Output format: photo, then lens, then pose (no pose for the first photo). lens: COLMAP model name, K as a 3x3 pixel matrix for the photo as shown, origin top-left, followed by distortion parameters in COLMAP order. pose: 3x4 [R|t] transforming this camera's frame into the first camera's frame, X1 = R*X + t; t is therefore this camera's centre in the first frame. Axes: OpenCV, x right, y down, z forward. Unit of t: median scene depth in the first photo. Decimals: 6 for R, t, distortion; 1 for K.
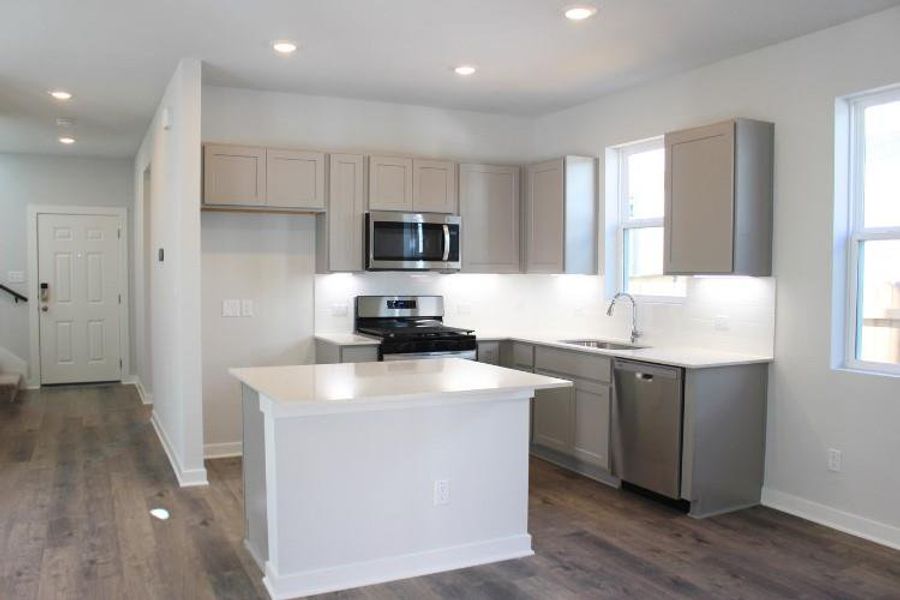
lens RADIAL K [[749.8, 0, 436.8], [0, 749.8, 299.0], [0, 0, 1]] dist [-0.171893, 0.141473]
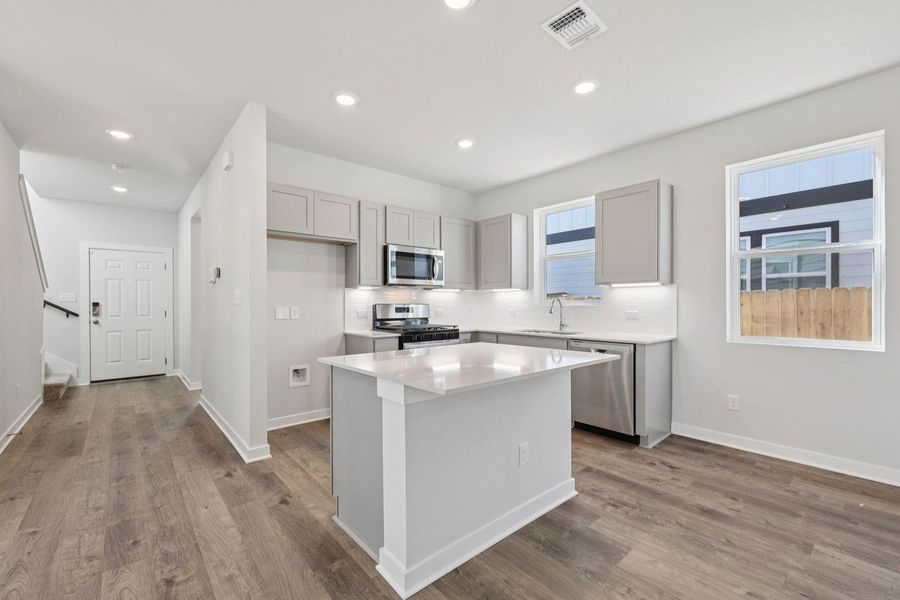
lens RADIAL K [[381.3, 0, 454.7], [0, 381.3, 303.1], [0, 0, 1]] dist [-0.000319, 0.000018]
pose [[0.964693, -0.007809, 0.263262, -0.169237], [0.017842, 0.999202, -0.035742, 0.025738], [-0.262773, 0.039177, 0.964062, 0.281586]]
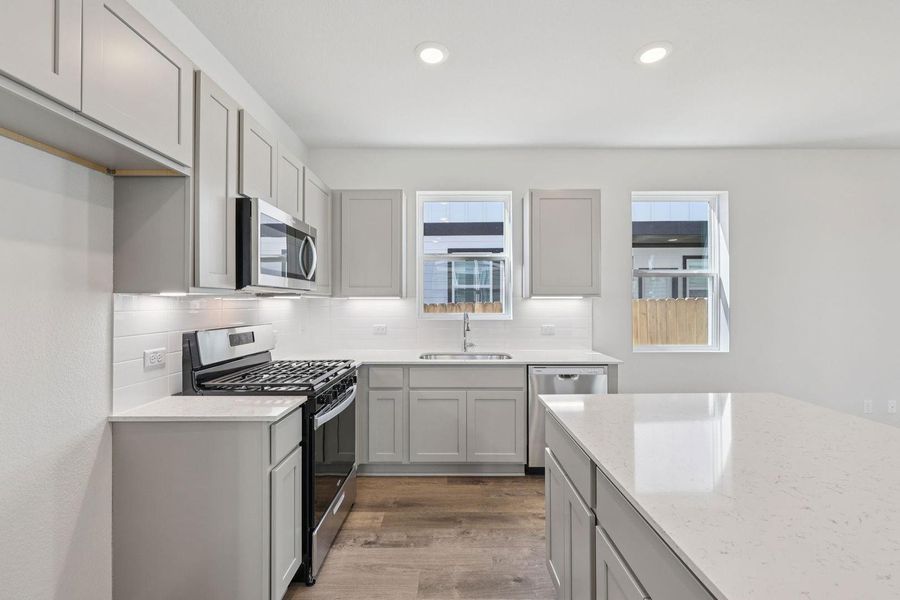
lens RADIAL K [[379.7, 0, 452.1], [0, 379.7, 300.8], [0, 0, 1]] dist [-0.000977, 0.000094]
pose [[0.437286, -0.002868, 0.899318, -0.324640], [0.036516, 0.999227, -0.014569, -0.018527], [-0.898581, 0.039210, 0.437053, 0.752937]]
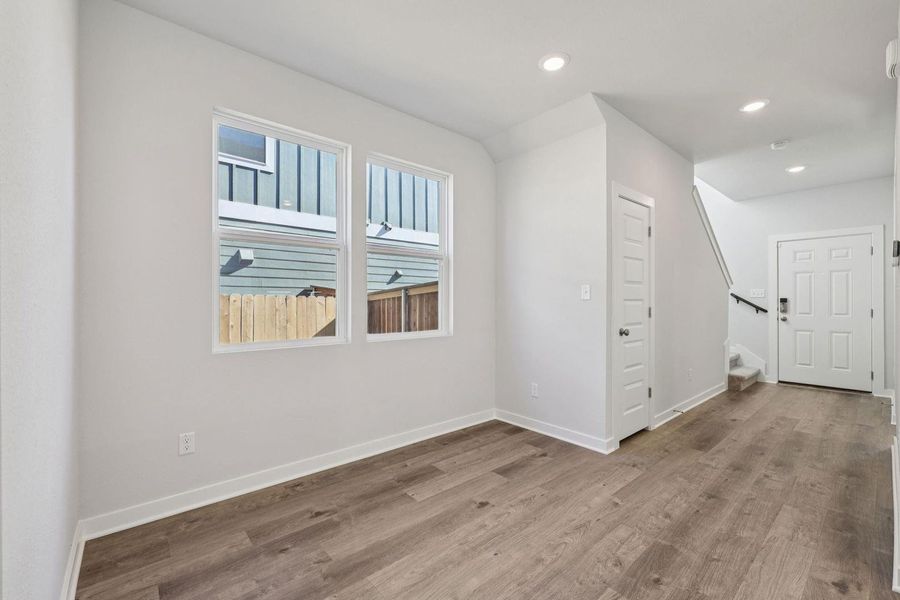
lens RADIAL K [[378.0, 0, 451.7], [0, 378.0, 299.9], [0, 0, 1]] dist [-0.000315, -0.000011]
pose [[0.257388, -0.006866, -0.966284, -0.116527], [-0.036894, 0.999176, -0.016927, 0.021149], [0.965604, 0.040007, 0.256923, 0.477692]]
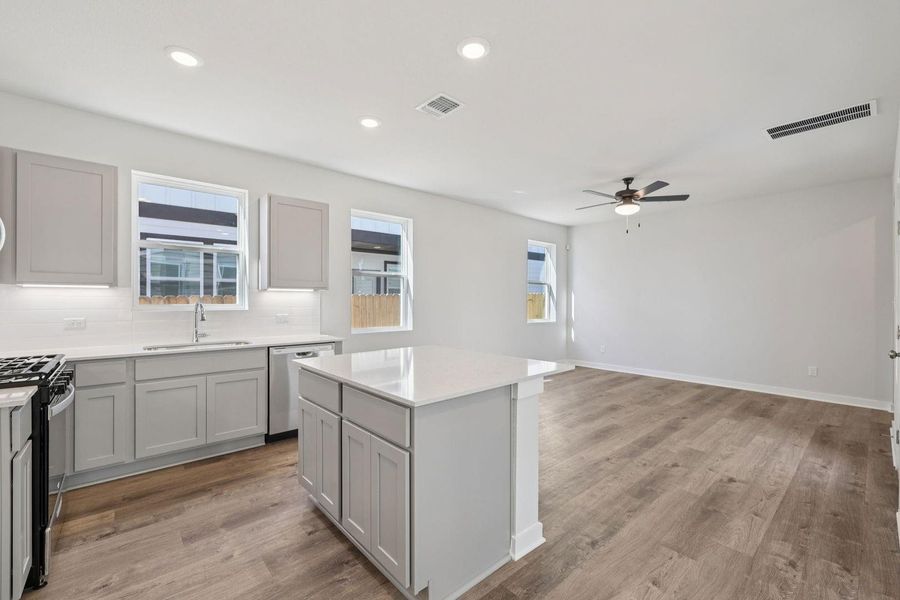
lens RADIAL K [[378.0, 0, 451.7], [0, 378.0, 299.9], [0, 0, 1]] dist [-0.000315, -0.000011]
pose [[-0.269696, -0.005652, 0.962929, -0.472585], [0.031297, 0.999403, 0.014632, -0.008236], [-0.962437, 0.034083, -0.269358, 0.771640]]
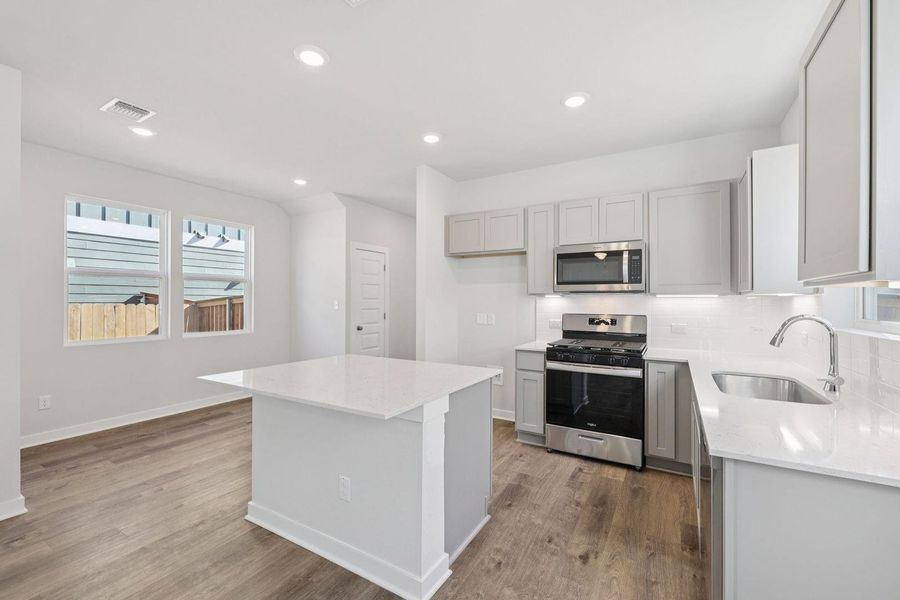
lens RADIAL K [[378.0, 0, 451.7], [0, 378.0, 299.9], [0, 0, 1]] dist [-0.000315, -0.000011]
pose [[0.554697, -0.006253, -0.832029, 0.366110], [-0.031943, 0.999075, -0.028804, -0.003070], [0.831439, 0.042555, 0.553984, 0.531190]]
